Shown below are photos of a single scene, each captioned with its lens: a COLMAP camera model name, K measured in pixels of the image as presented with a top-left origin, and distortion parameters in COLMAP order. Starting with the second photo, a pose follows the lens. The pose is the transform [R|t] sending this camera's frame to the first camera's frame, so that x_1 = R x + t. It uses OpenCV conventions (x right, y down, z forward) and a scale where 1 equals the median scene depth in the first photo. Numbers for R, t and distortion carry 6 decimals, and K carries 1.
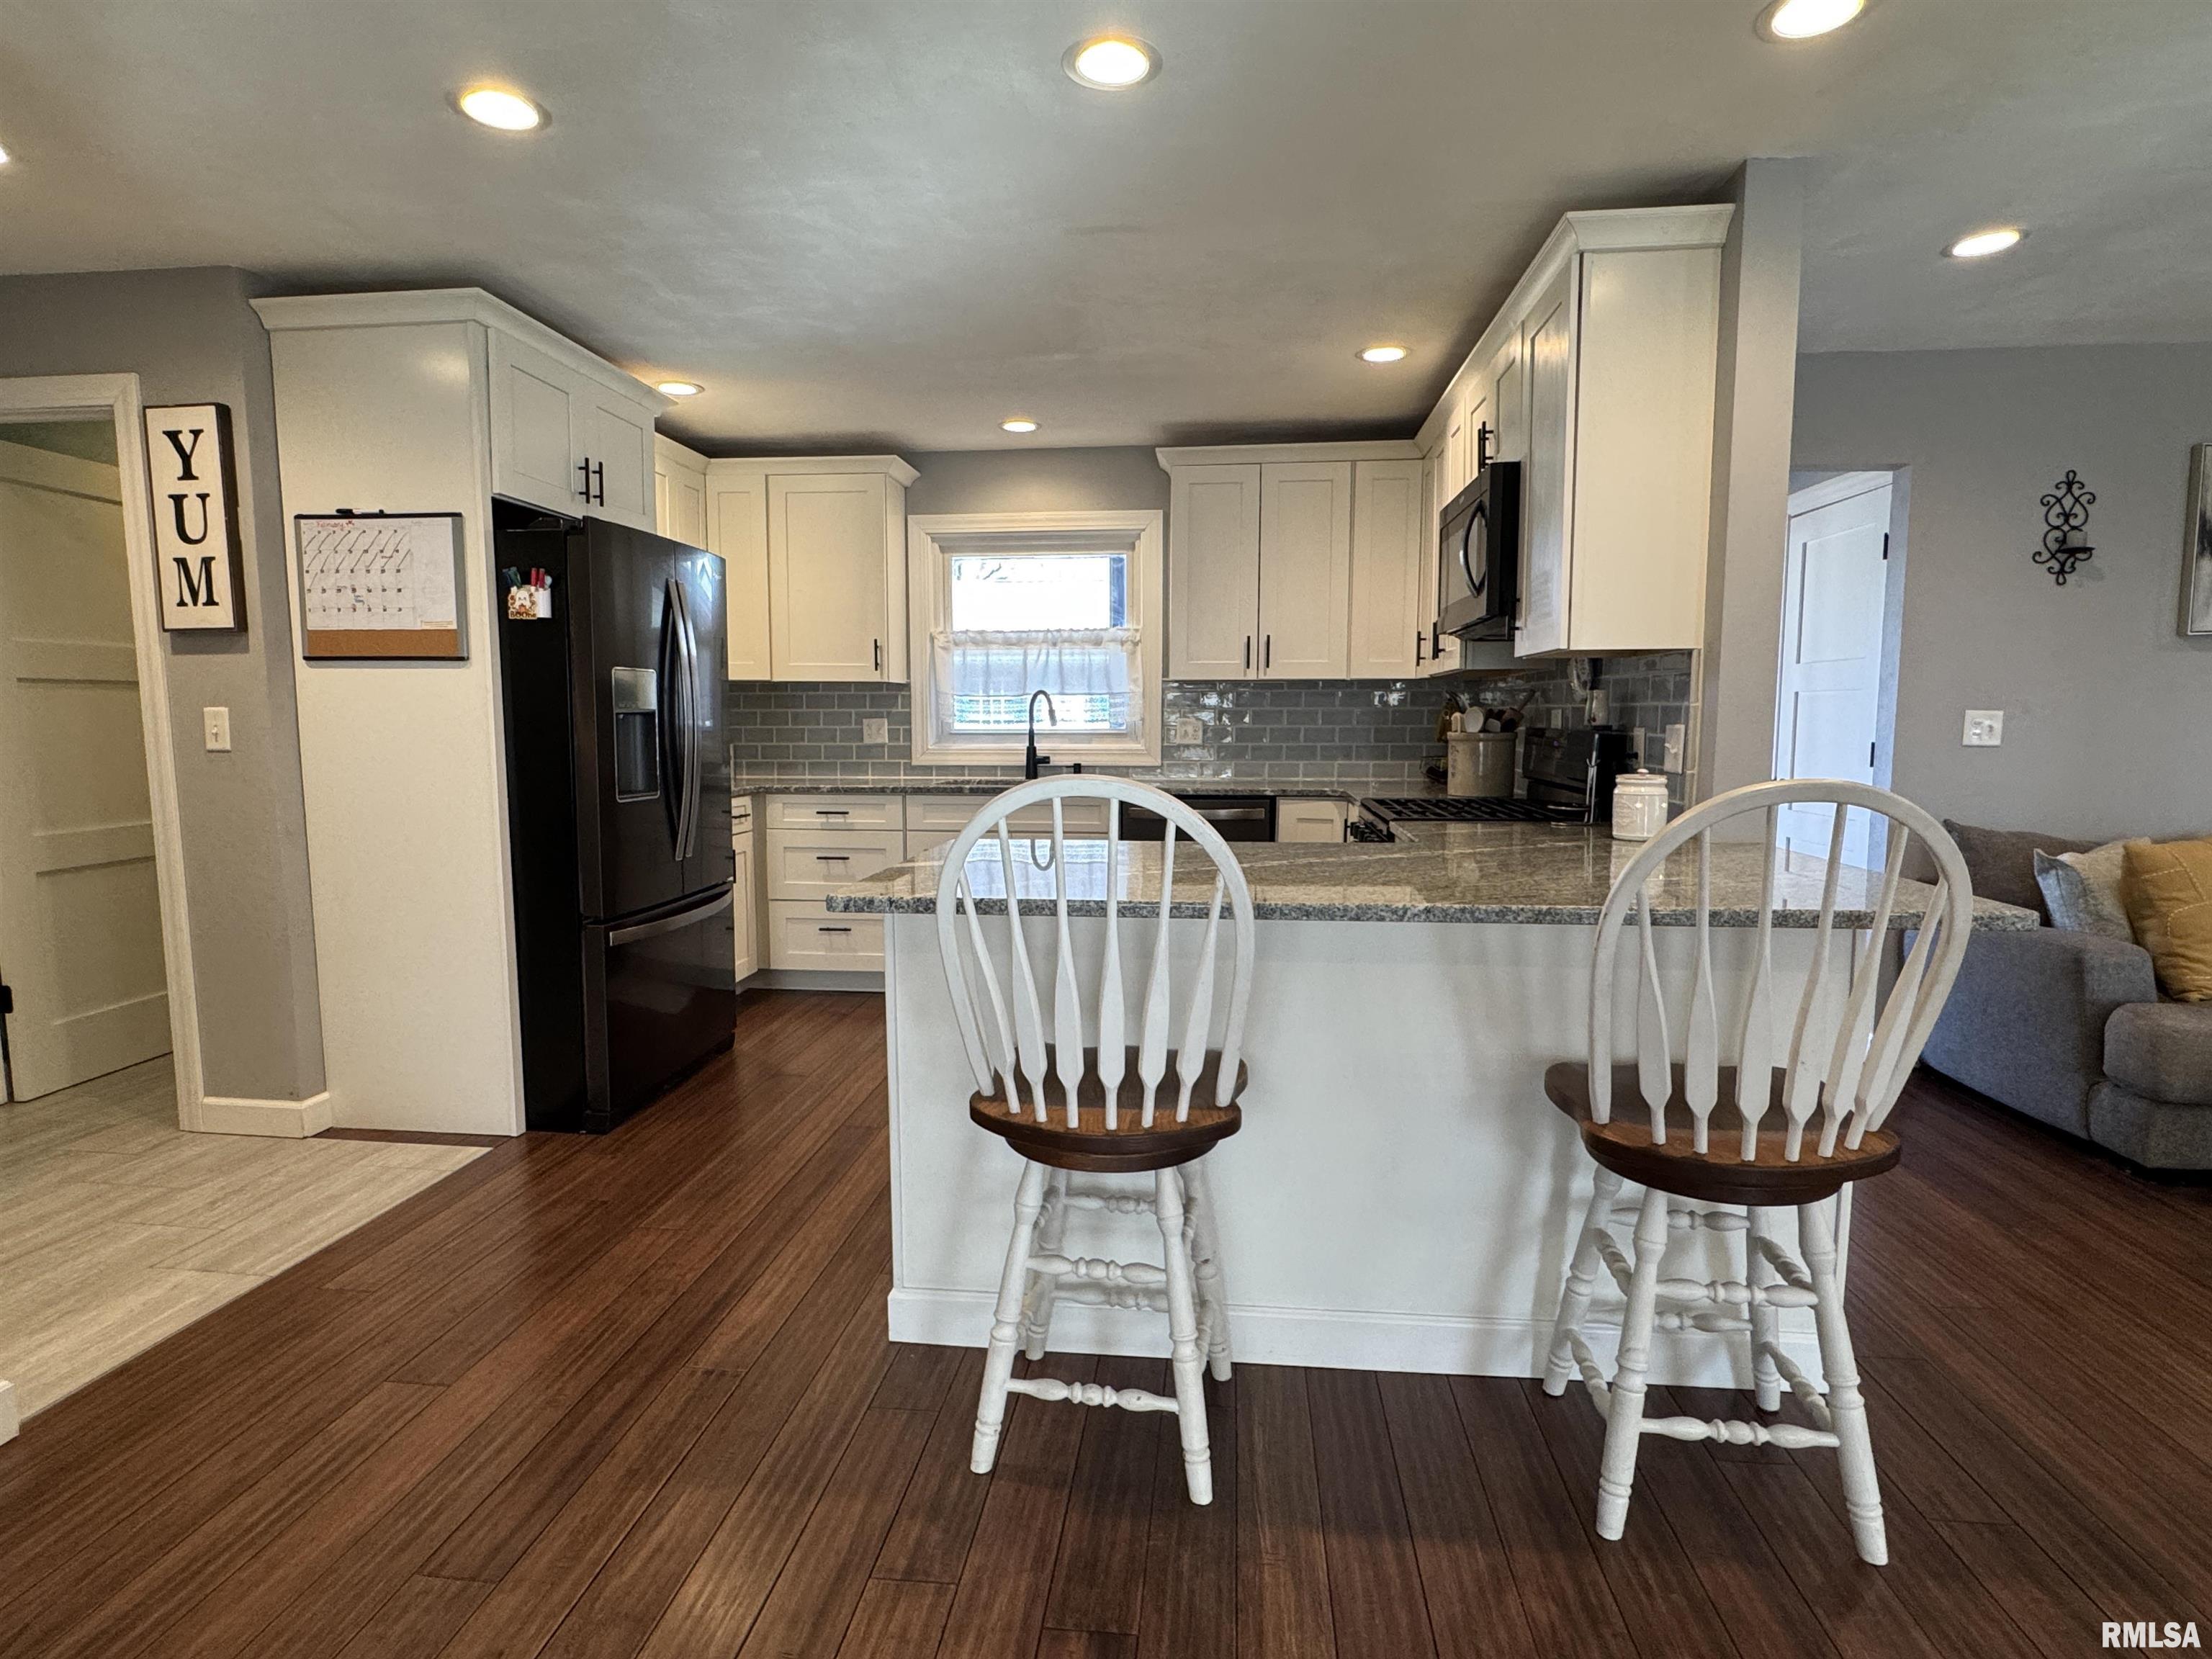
lens RADIAL K [[1160.0, 0, 1101.3], [0, 1160.0, 835.2], [0, 0, 1]] dist [-0.016669, -0.000152]
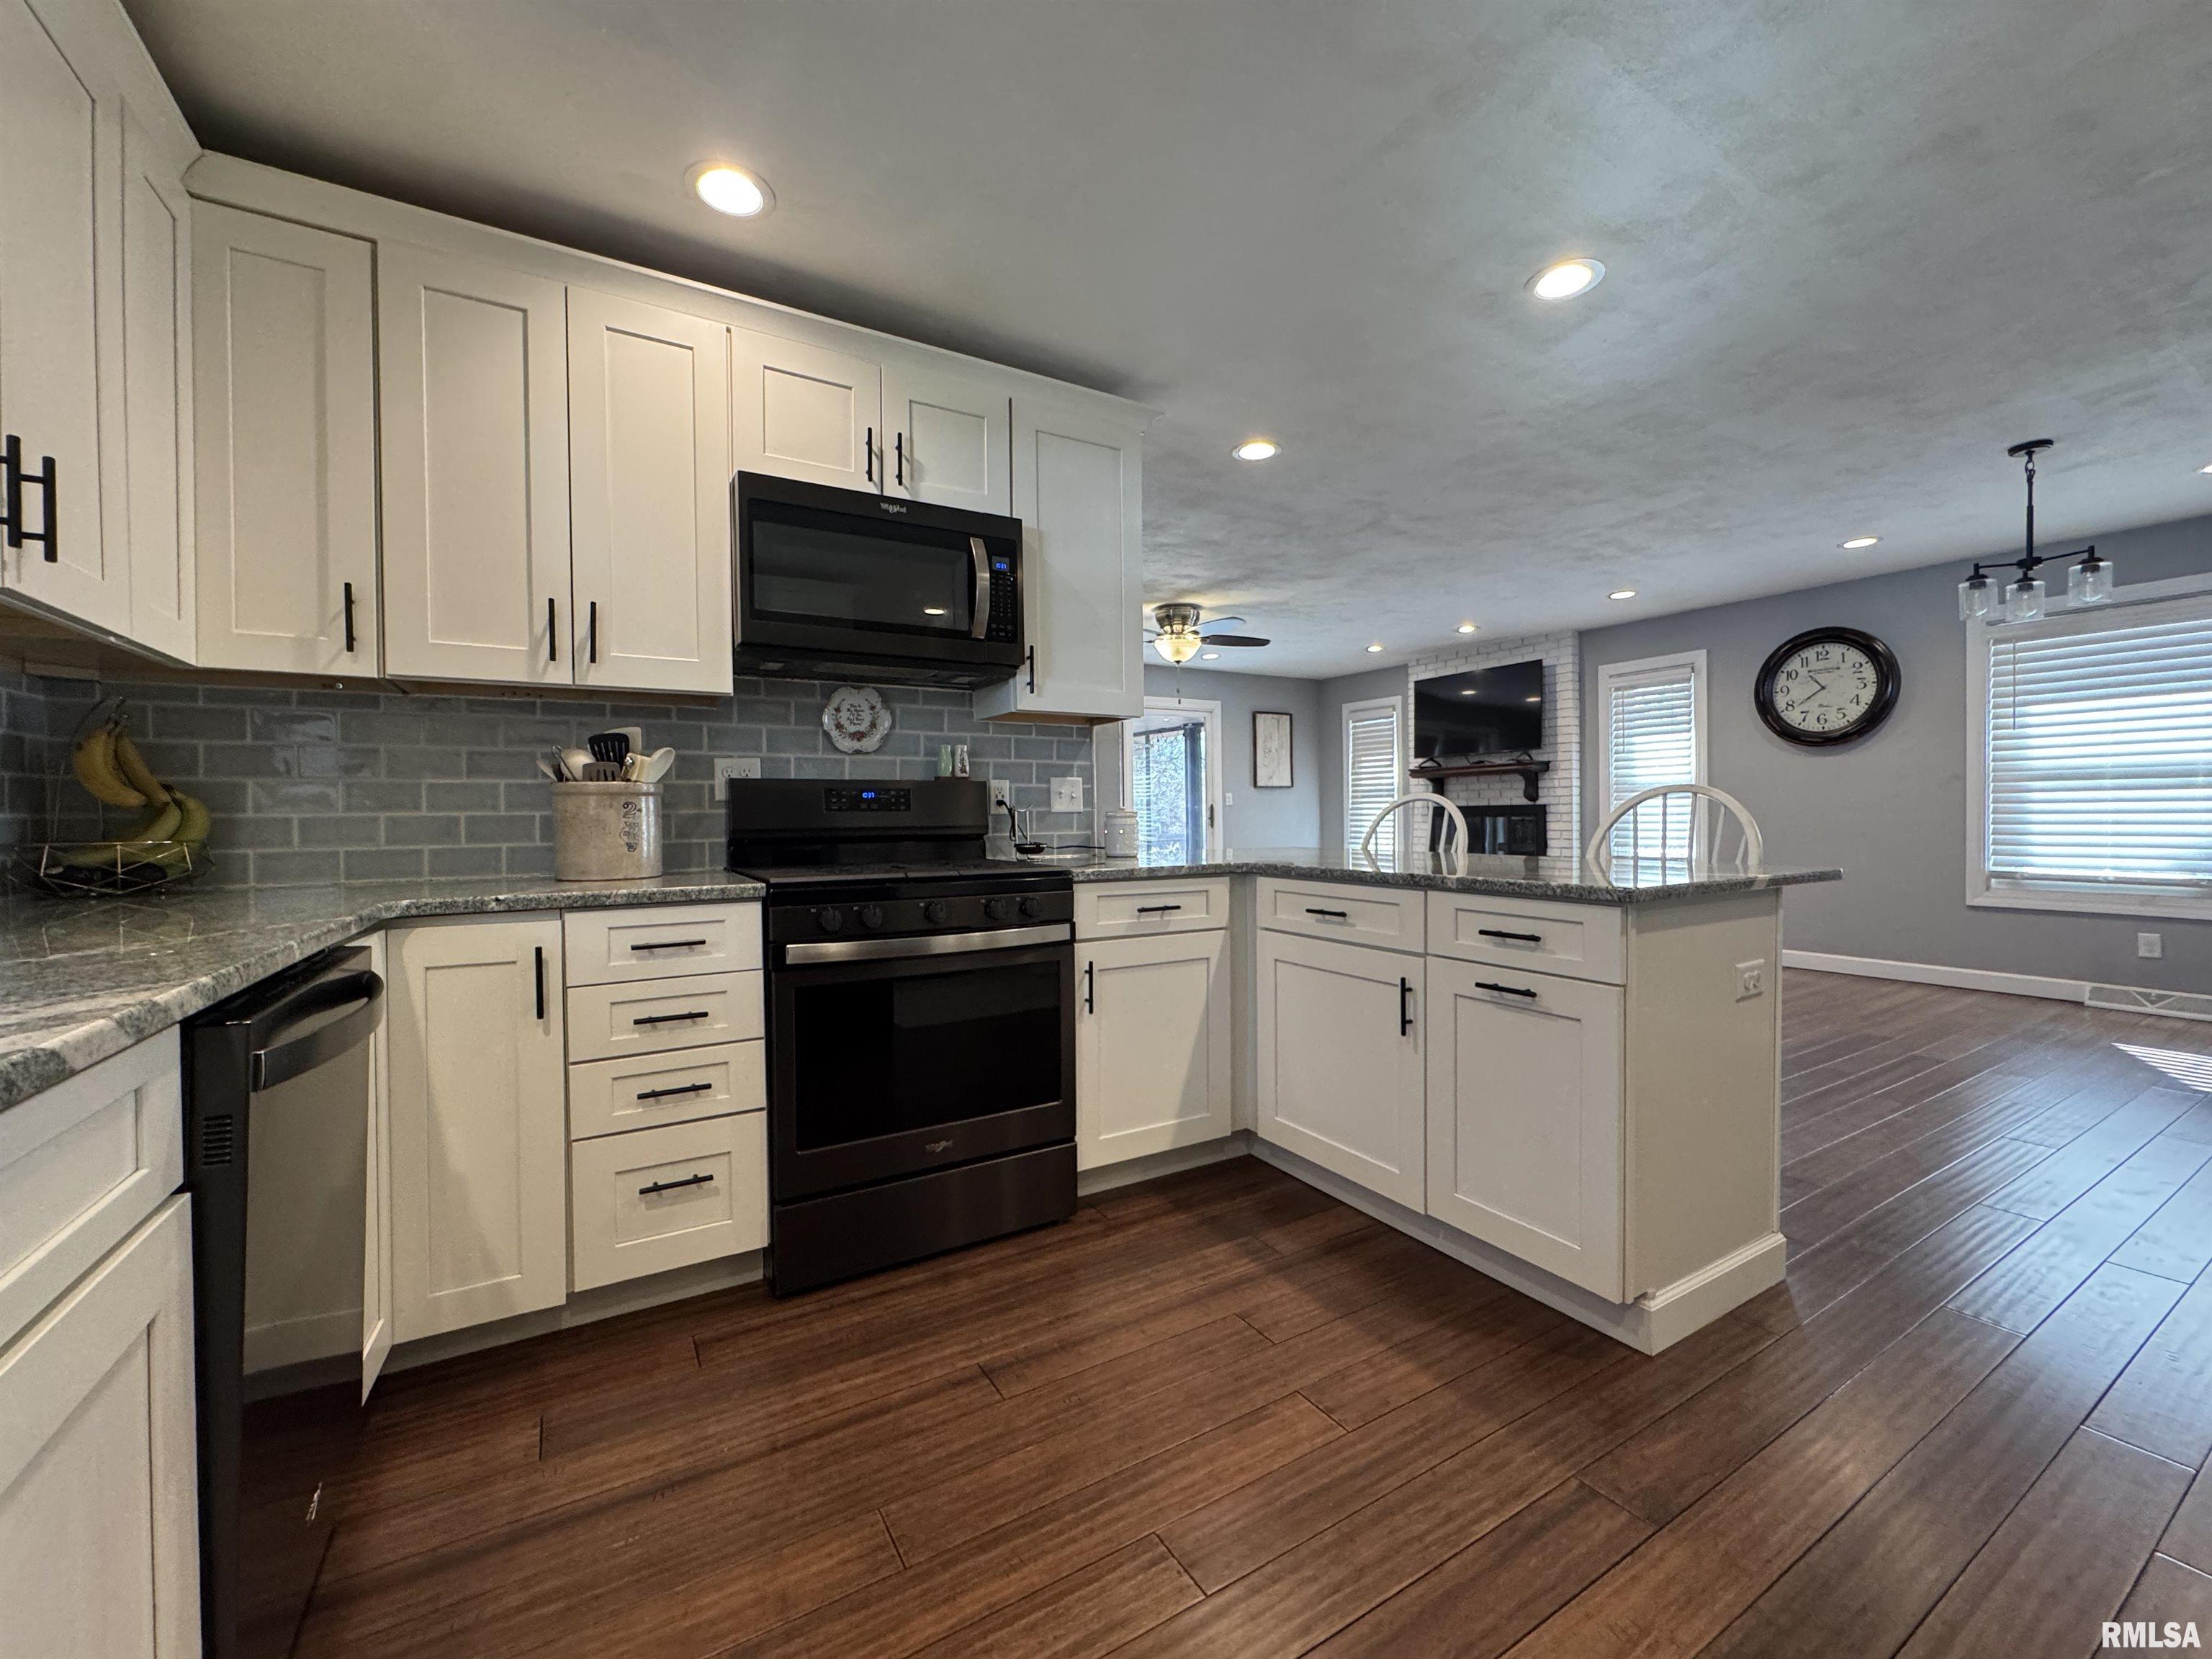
lens RADIAL K [[888.2, 0, 1104.4], [0, 888.2, 828.7], [0, 0, 1]] dist [-0.004920, 0.001062]
pose [[-0.604439, -0.004734, 0.796637, -0.223297], [0.089714, 0.993217, 0.073972, -0.066019], [-0.791583, 0.116181, -0.599915, 0.945340]]
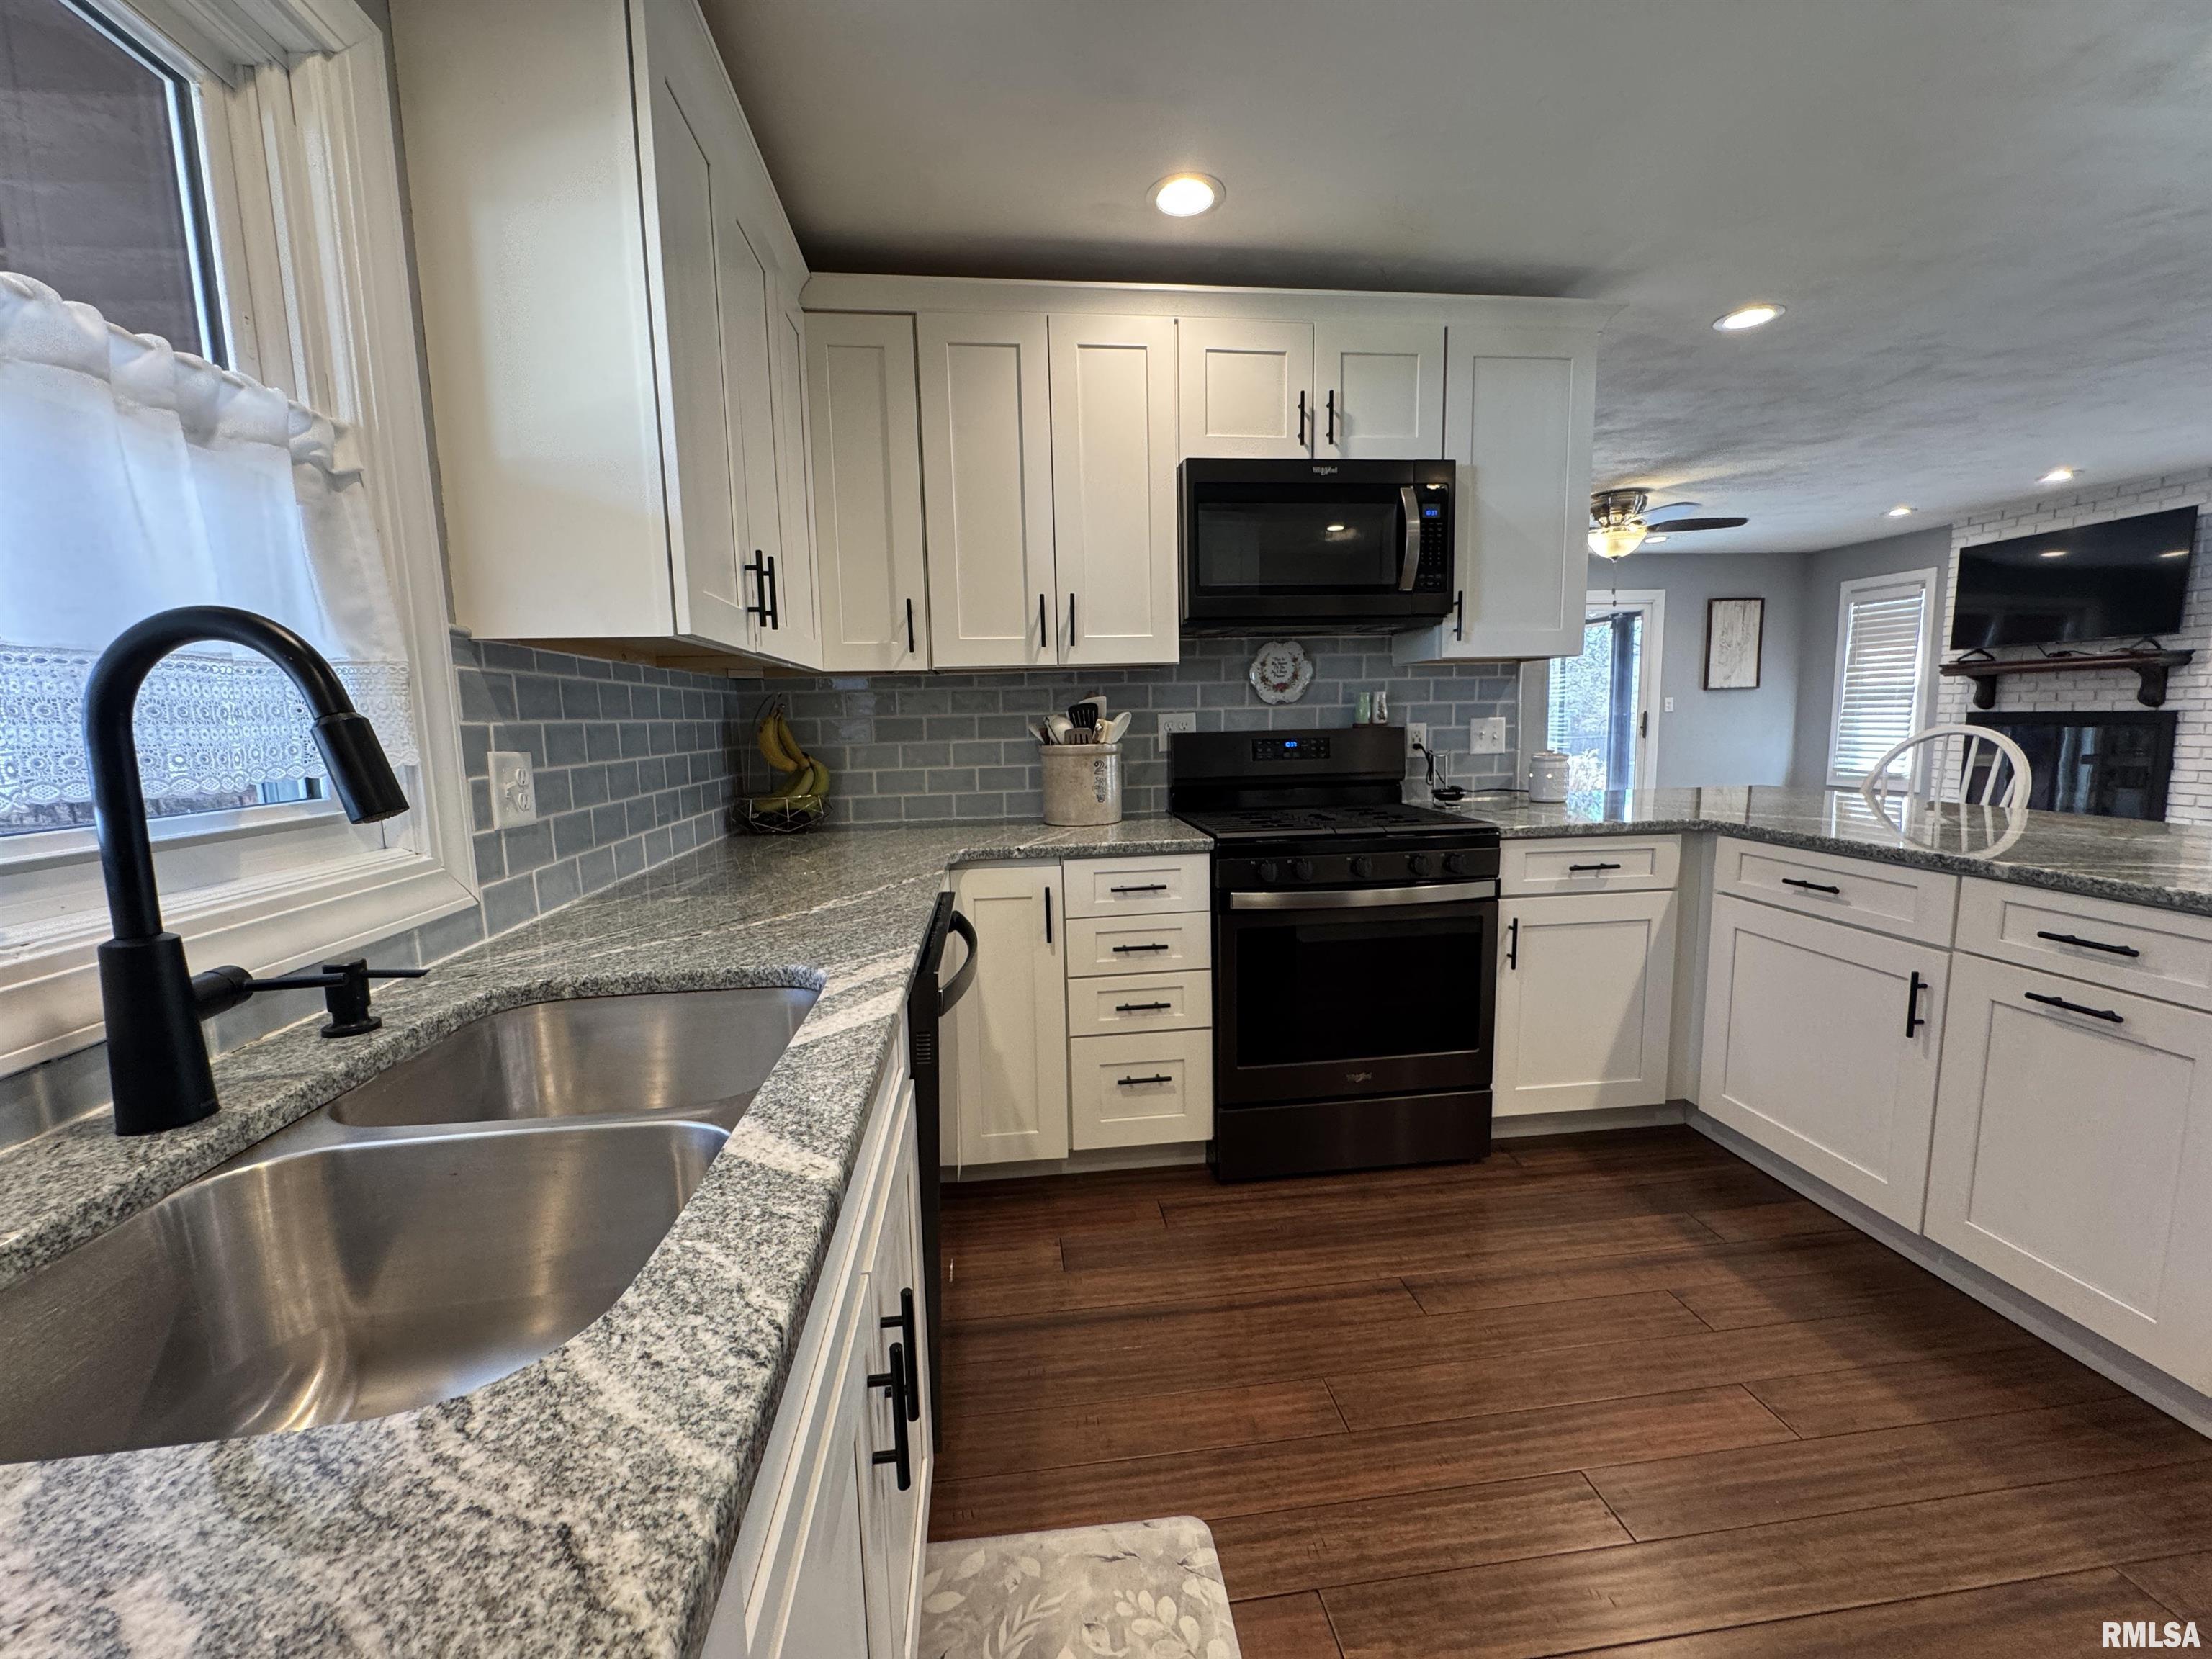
lens RADIAL K [[888.2, 0, 1104.4], [0, 888.2, 828.7], [0, 0, 1]] dist [-0.004920, 0.001062]
pose [[-0.231499, -0.117118, 0.965759, -0.241970], [0.120124, 0.981688, 0.147845, -0.105253], [-0.965390, 0.150237, -0.213191, 0.980794]]
